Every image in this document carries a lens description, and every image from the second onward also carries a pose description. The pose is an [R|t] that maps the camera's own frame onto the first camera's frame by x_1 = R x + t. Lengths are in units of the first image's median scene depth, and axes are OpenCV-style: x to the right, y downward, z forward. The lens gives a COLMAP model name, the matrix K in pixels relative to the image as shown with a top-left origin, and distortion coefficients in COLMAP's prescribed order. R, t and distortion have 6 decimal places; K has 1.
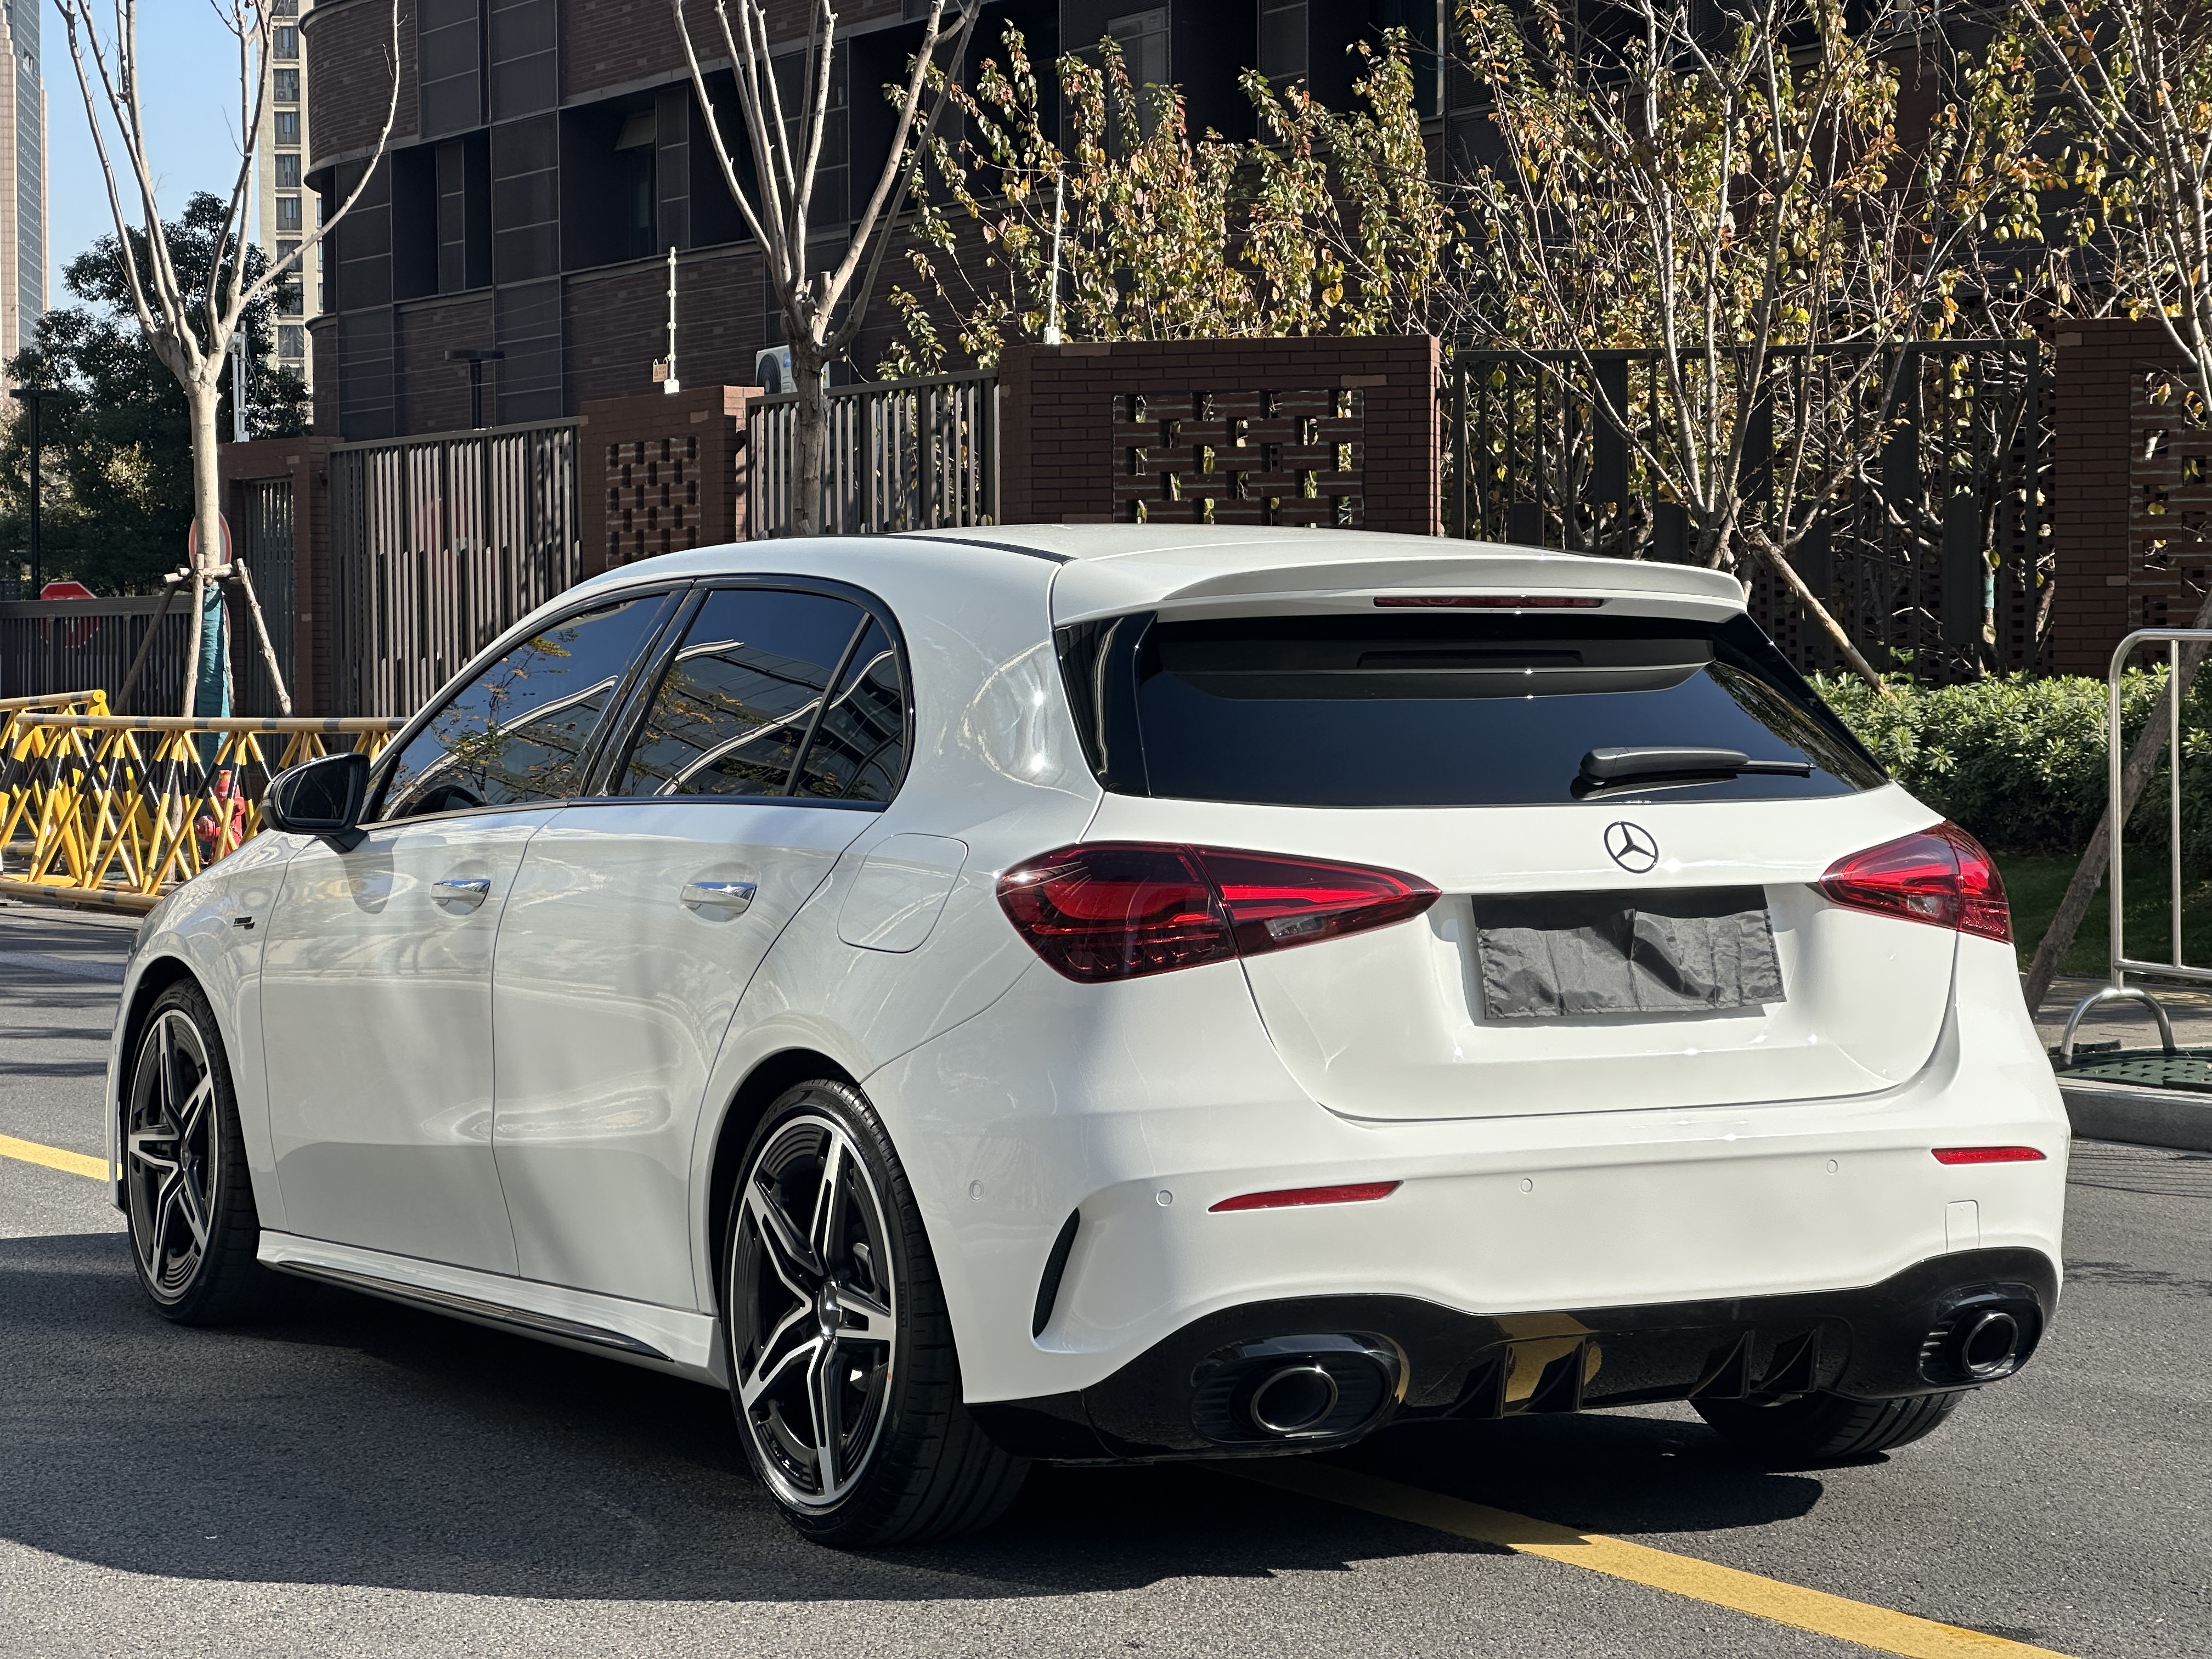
lens RADIAL K [[4862.5, 0, 1108.2], [0, 4862.5, 833.1], [0, 0, 1]] dist [-0.014762, 5.950095]
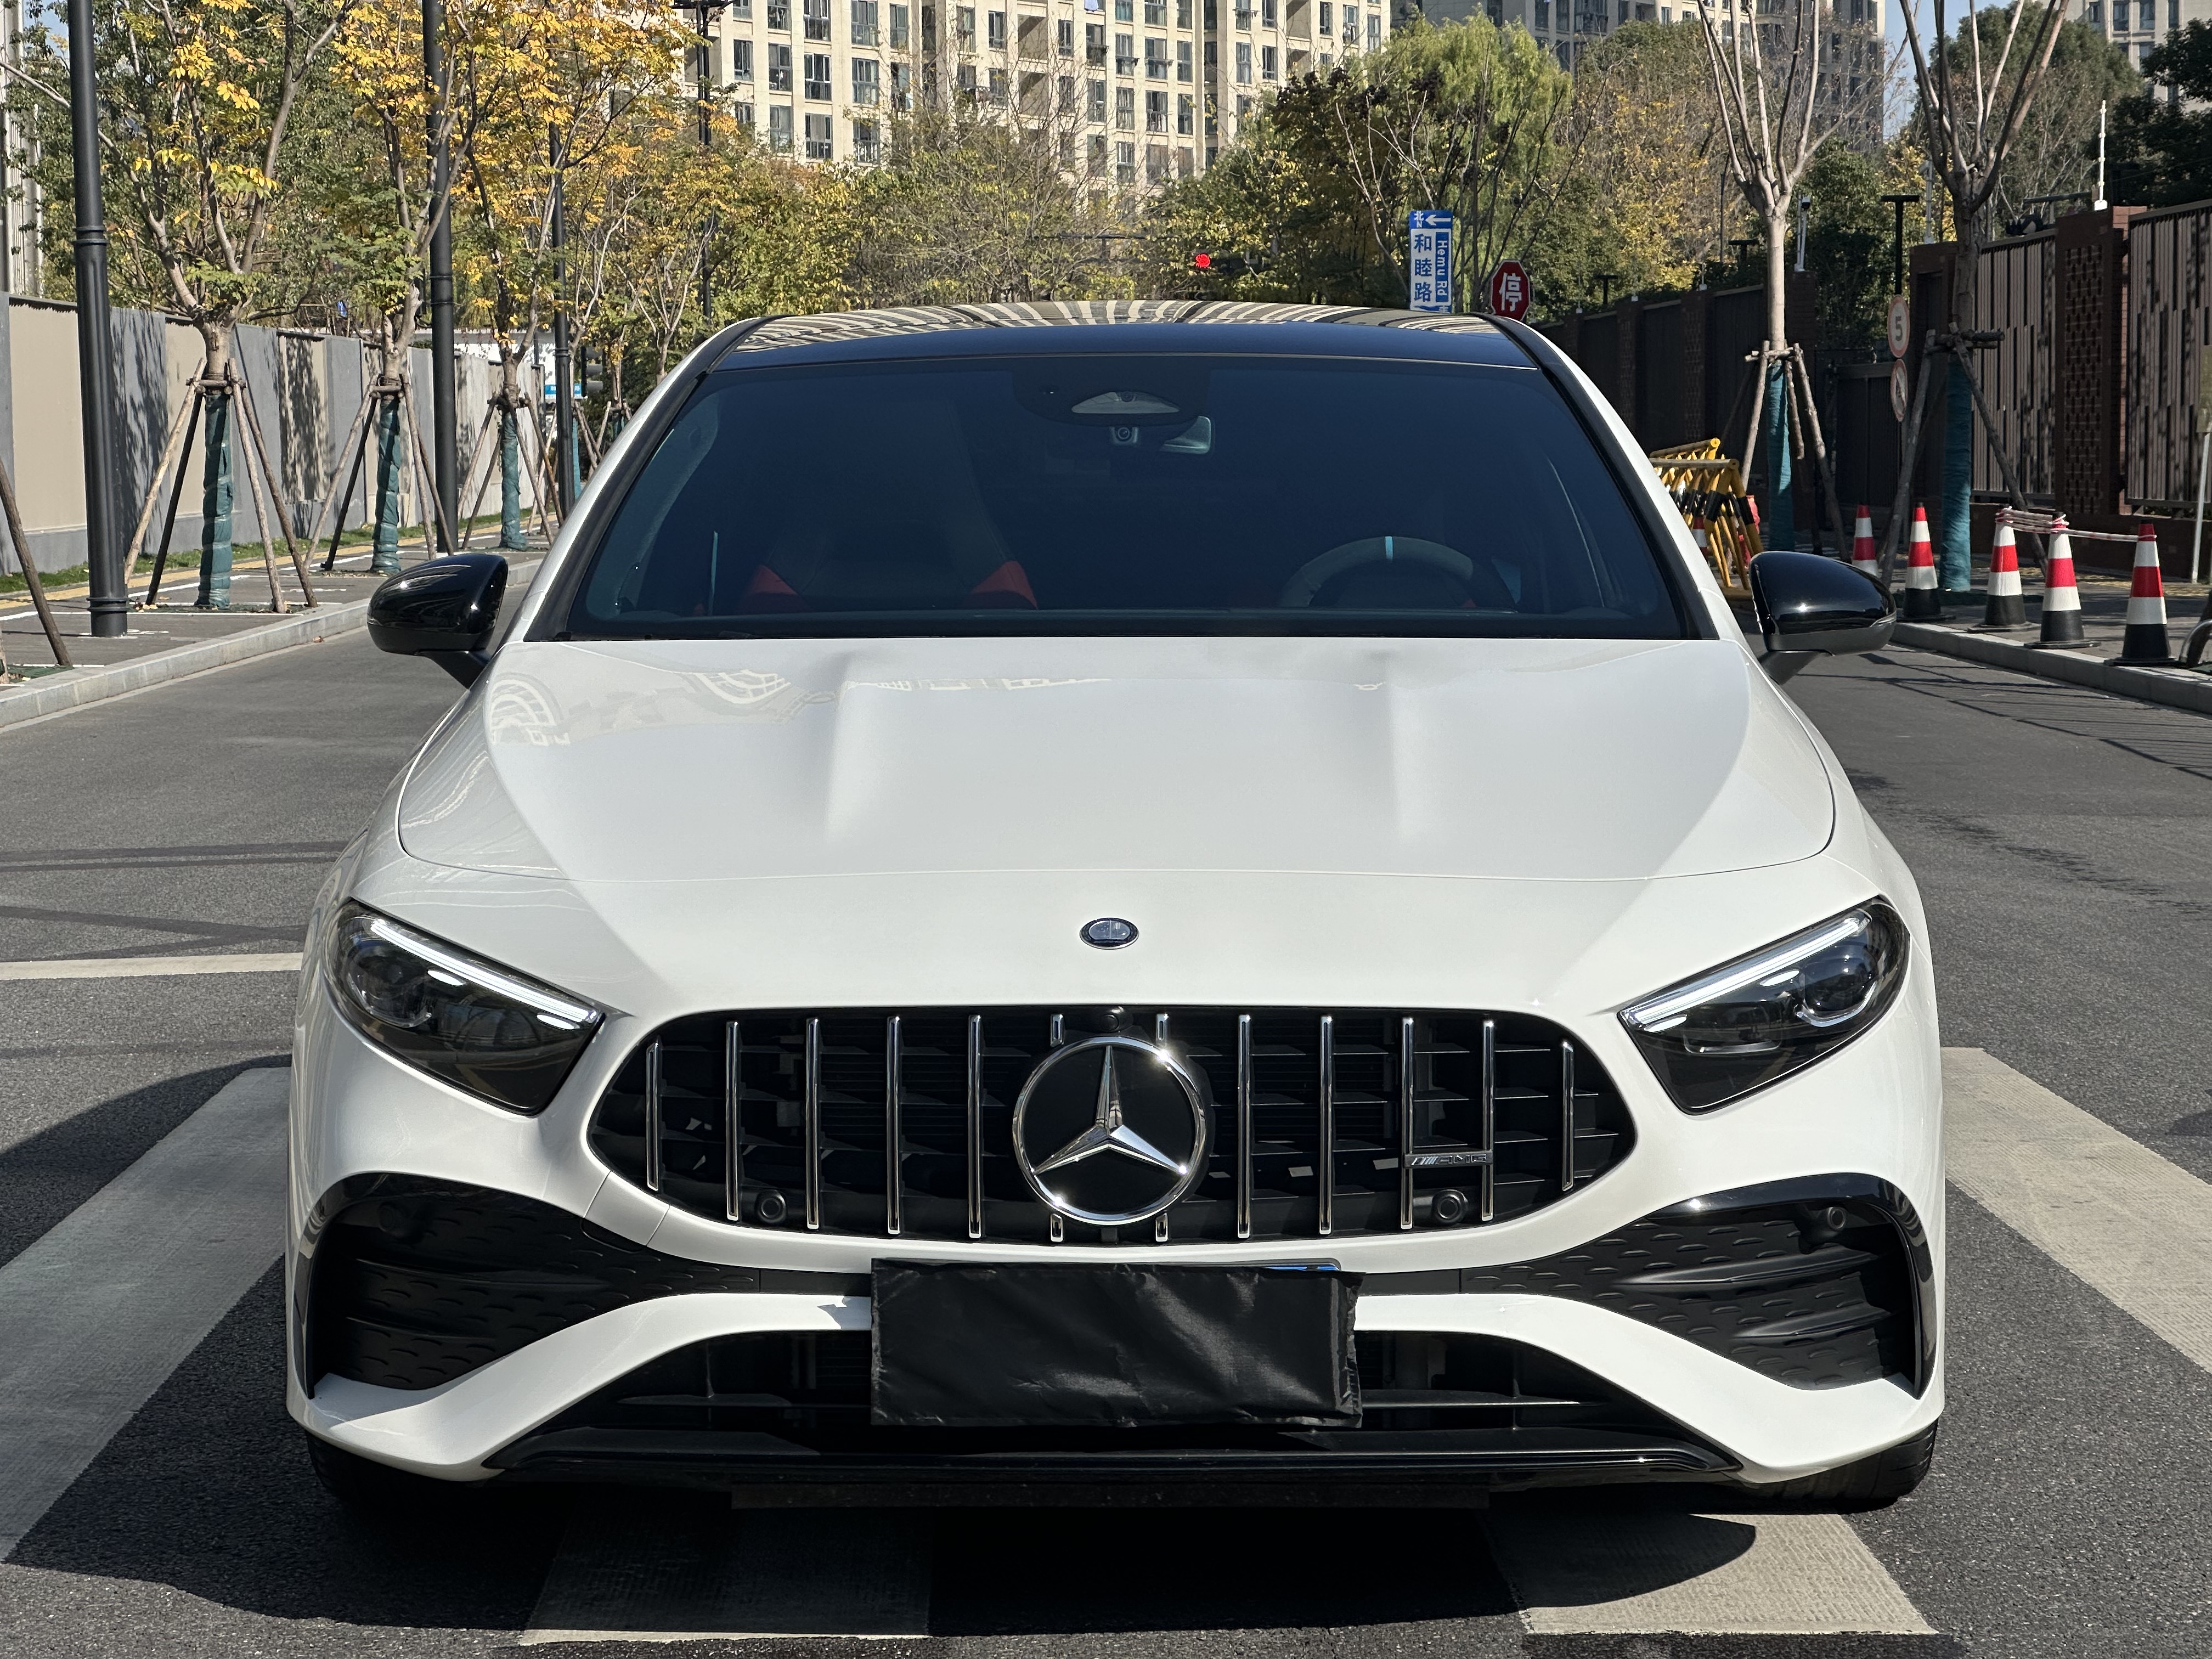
lens RADIAL K [[5001.4, 0, 1106.1], [0, 5001.4, 829.5], [0, 0, 1]] dist [0.004763, 2.940026]
pose [[0.875100, 0.033918, -0.482752, 1.488250], [-0.008570, 0.998471, 0.054617, 0.025182], [0.483866, -0.043658, 0.874052, -1.500034]]
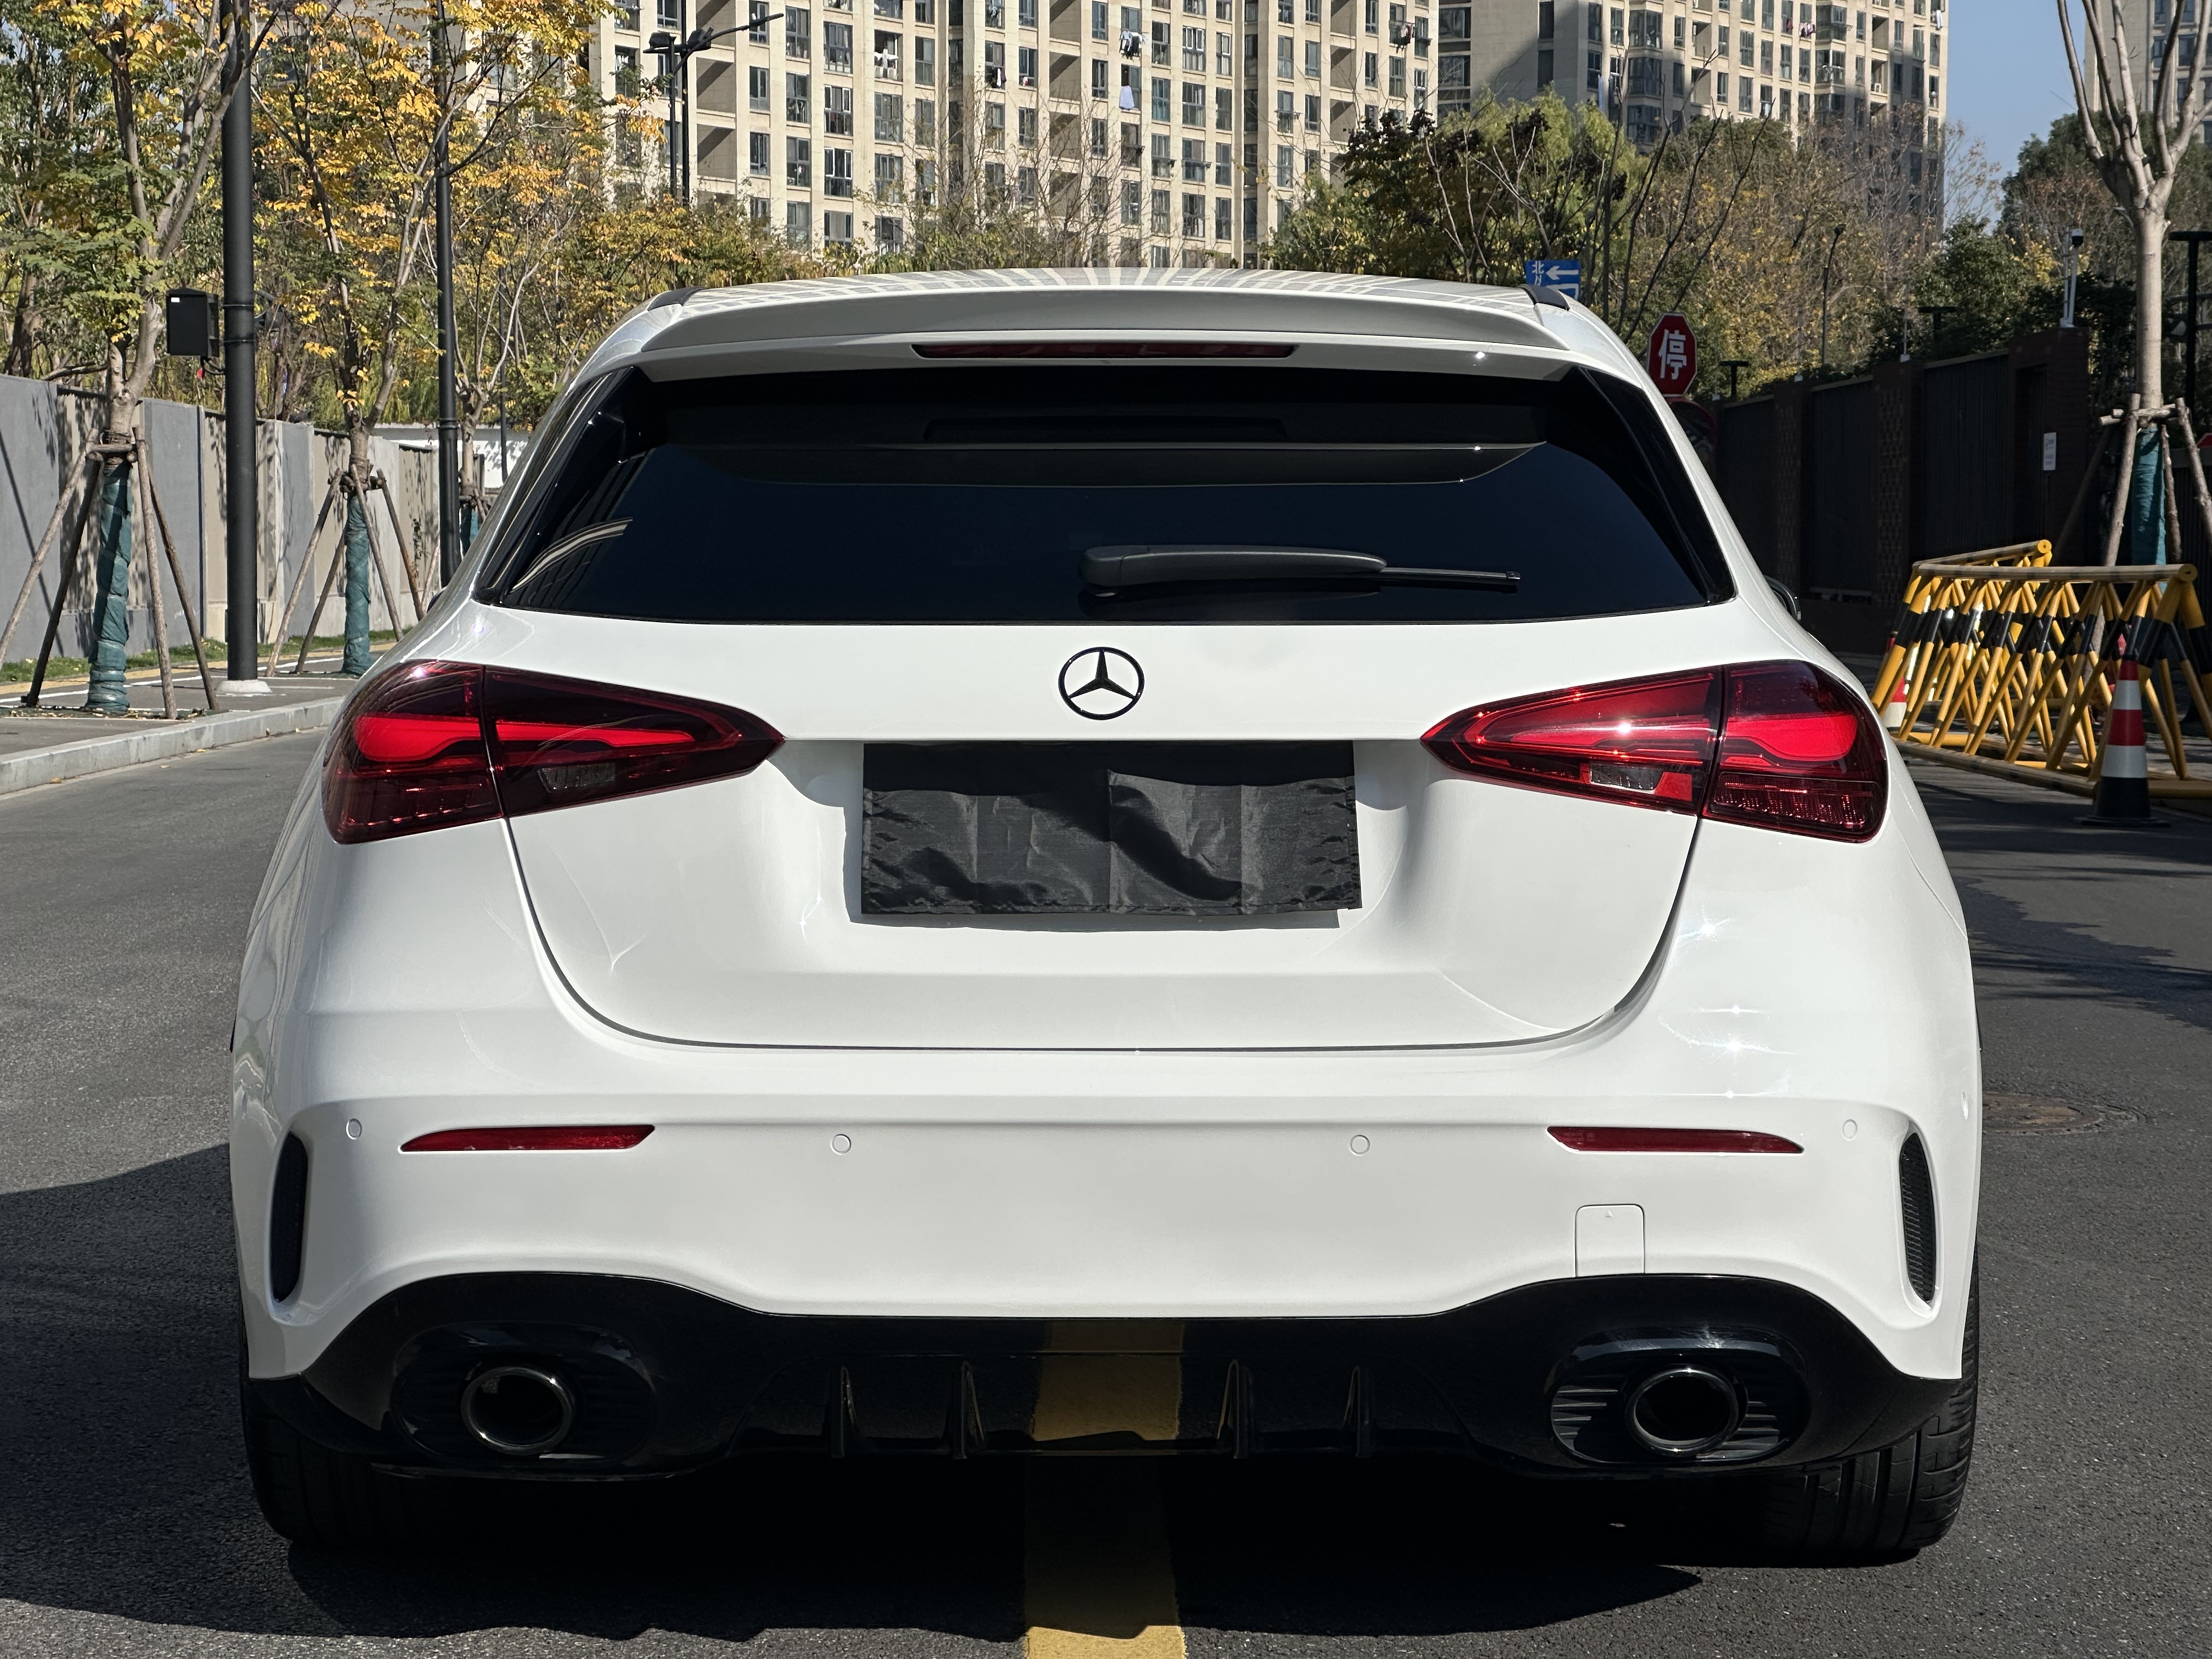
lens RADIAL K [[4914.3, 0, 1108.2], [0, 4914.3, 798.8], [0, 0, 1]] dist [0.081165, 0.603483]
pose [[0.872371, 0.030758, -0.487876, 0.453579], [-0.021064, 0.999457, 0.025345, 0.001421], [0.488390, -0.011834, 0.872545, 0.359444]]
